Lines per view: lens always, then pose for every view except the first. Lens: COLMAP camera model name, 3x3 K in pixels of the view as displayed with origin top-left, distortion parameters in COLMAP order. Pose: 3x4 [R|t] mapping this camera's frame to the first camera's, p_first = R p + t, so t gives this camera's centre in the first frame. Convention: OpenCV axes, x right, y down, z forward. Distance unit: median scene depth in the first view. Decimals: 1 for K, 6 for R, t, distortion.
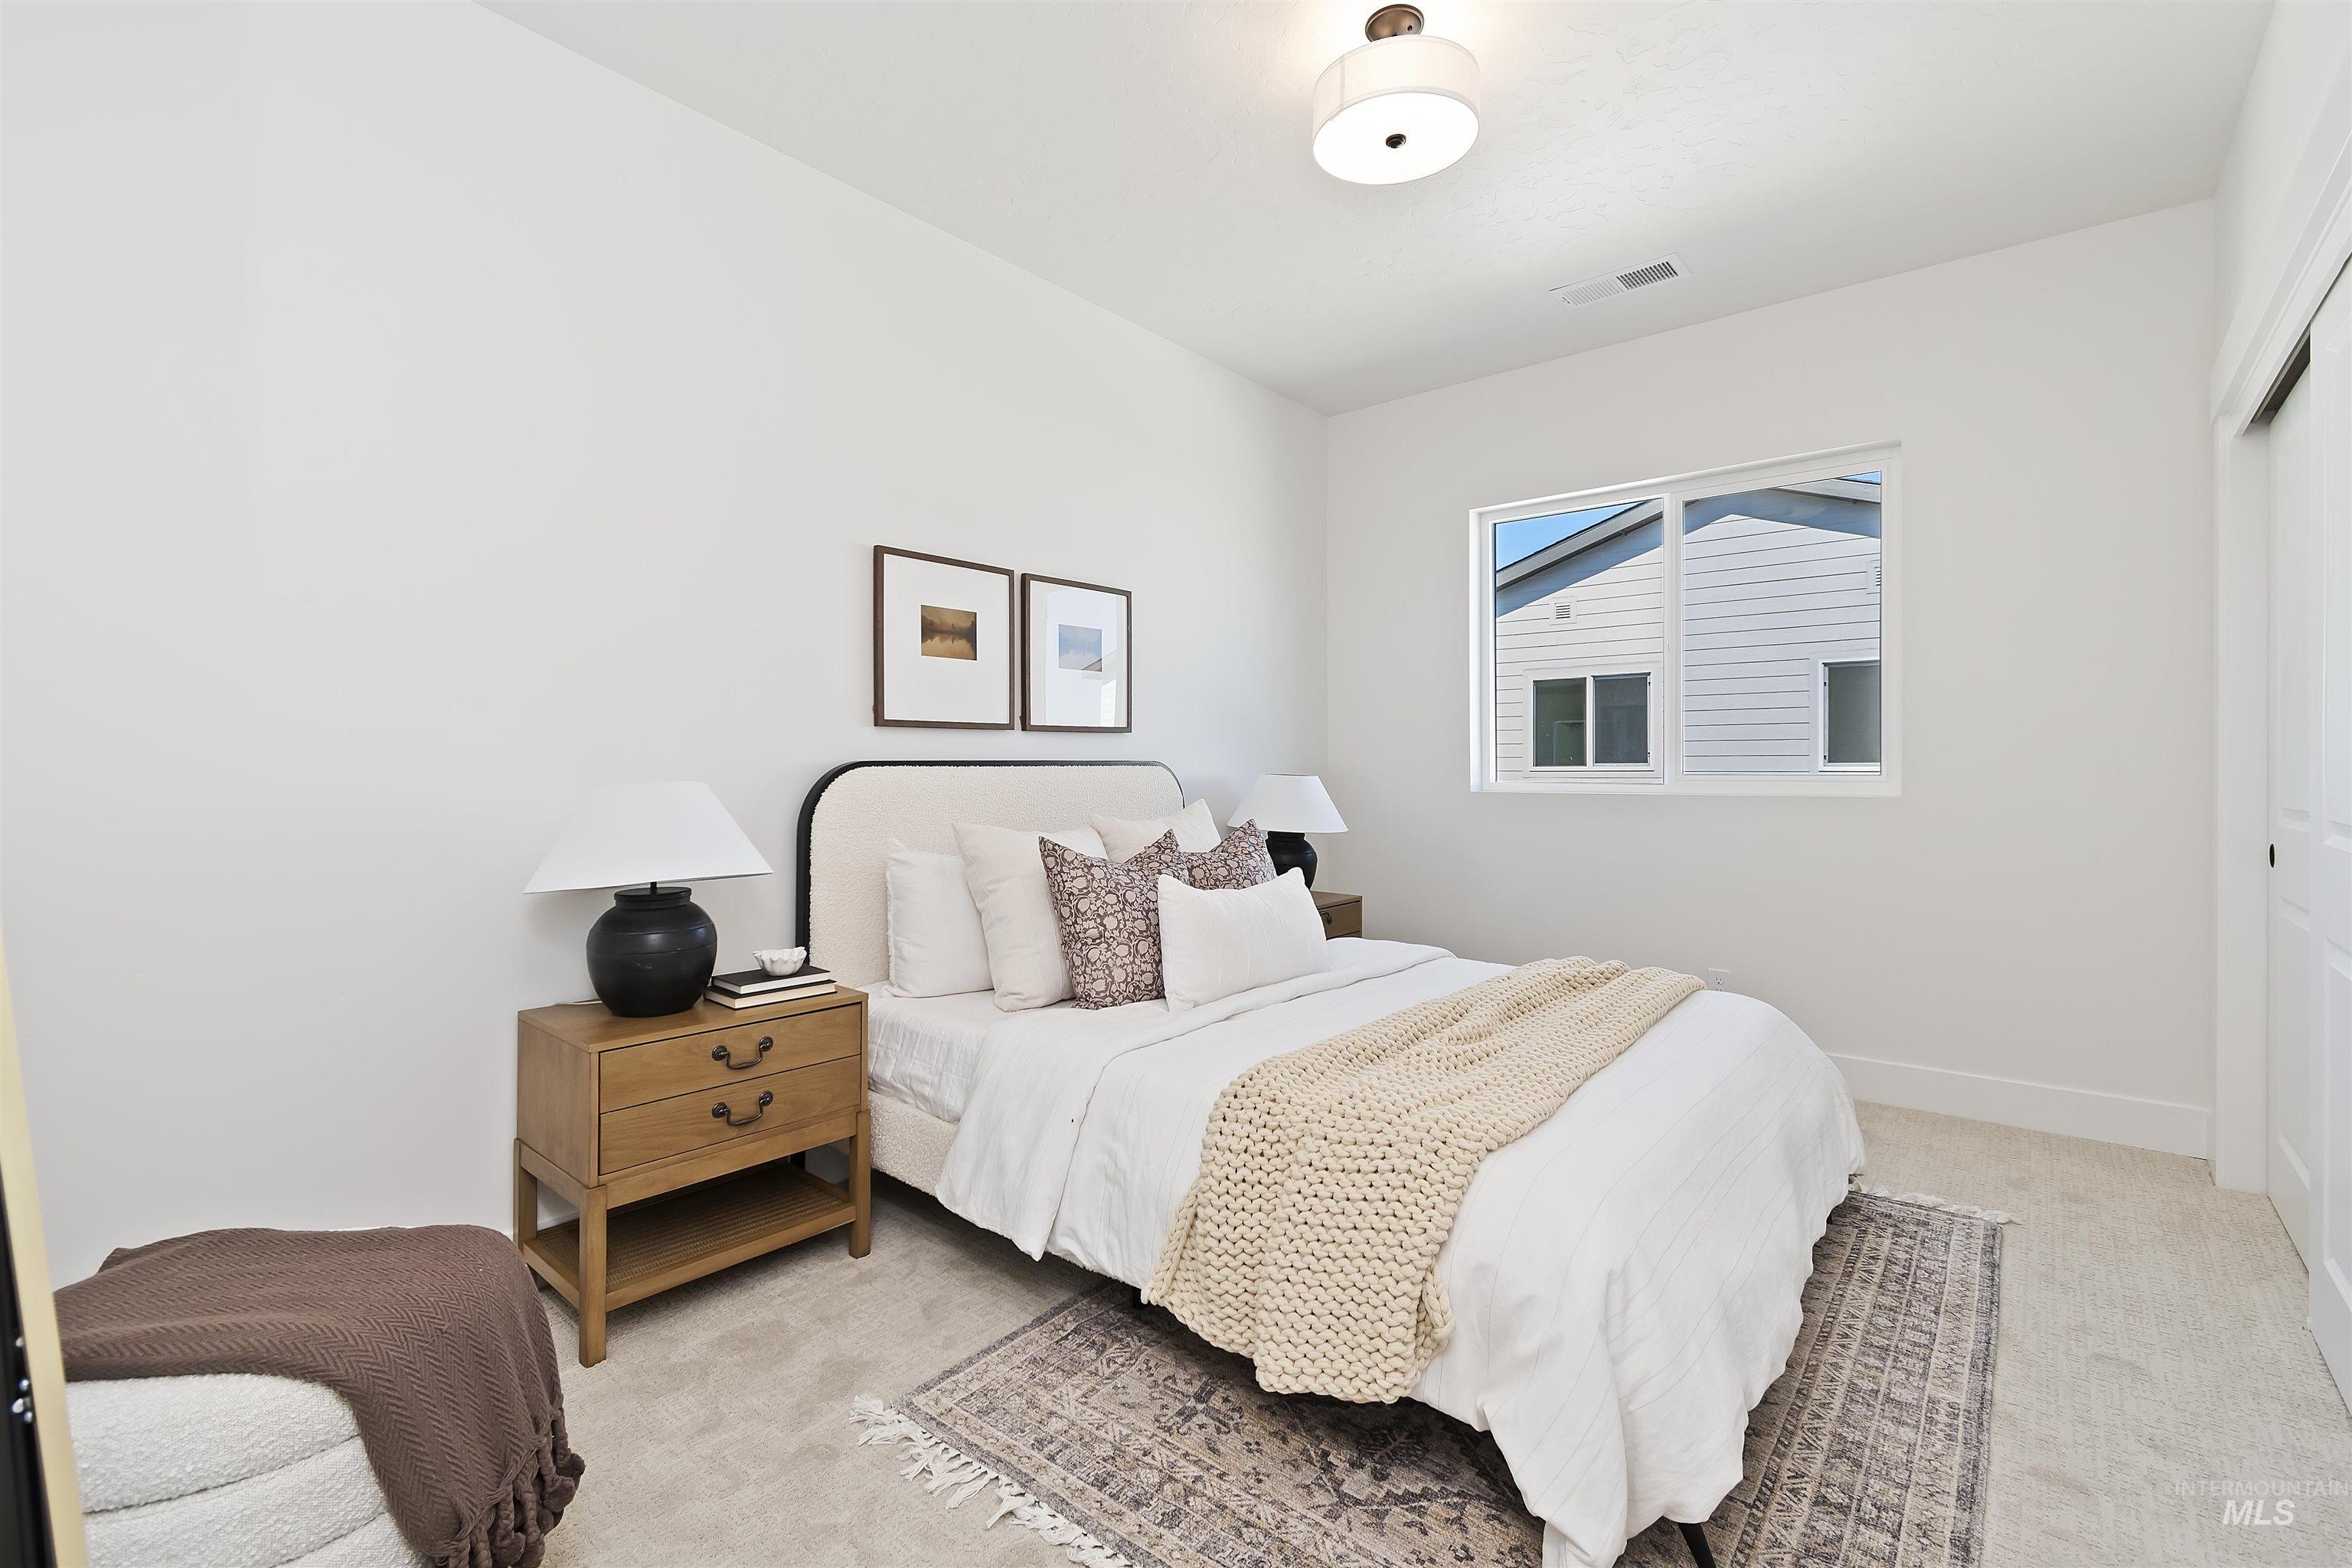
lens RADIAL K [[1036.7, 0, 1176.0], [0, 1036.7, 784.0], [0, 0, 1]] dist [-0.001669, 0.000941]
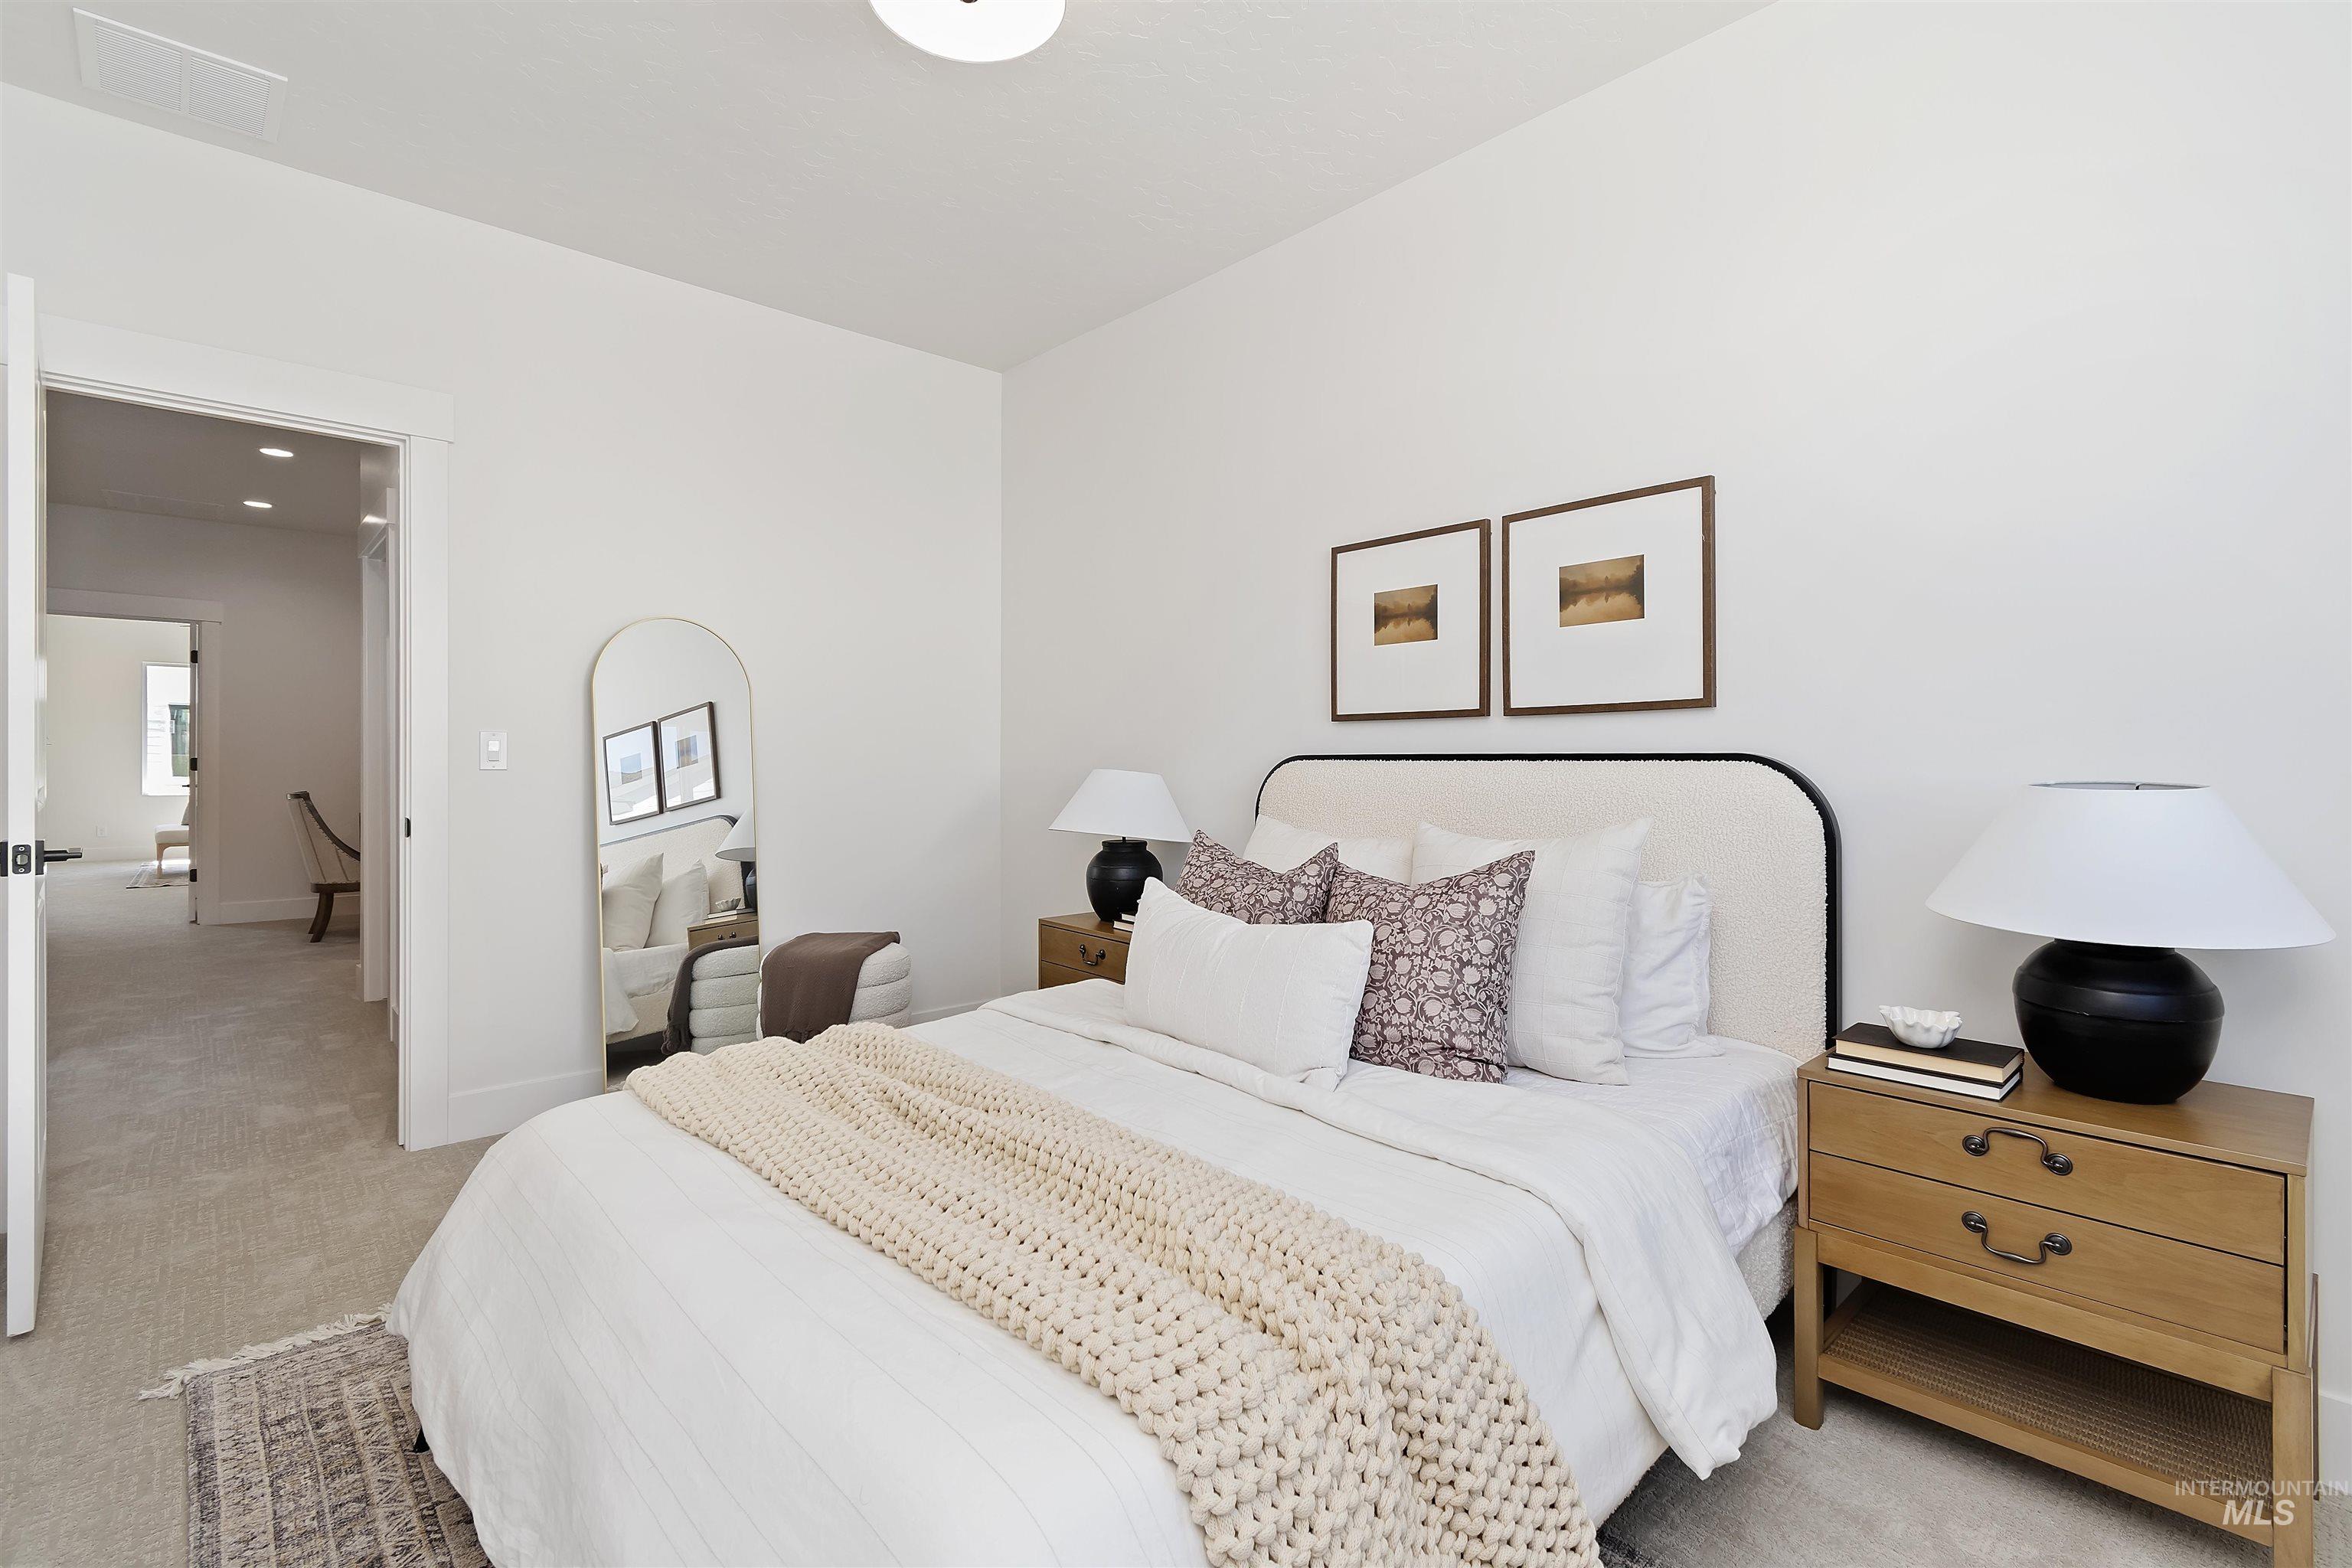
lens RADIAL K [[1120.8, 0, 1173.7], [0, 1120.8, 738.0], [0, 0, 1]] dist [0.062114, 0.000063]
pose [[-0.168154, -0.009742, -0.985713, 0.777387], [-0.013665, 0.999878, -0.007551, -0.025418], [0.985666, 0.012200, -0.168266, 0.935945]]
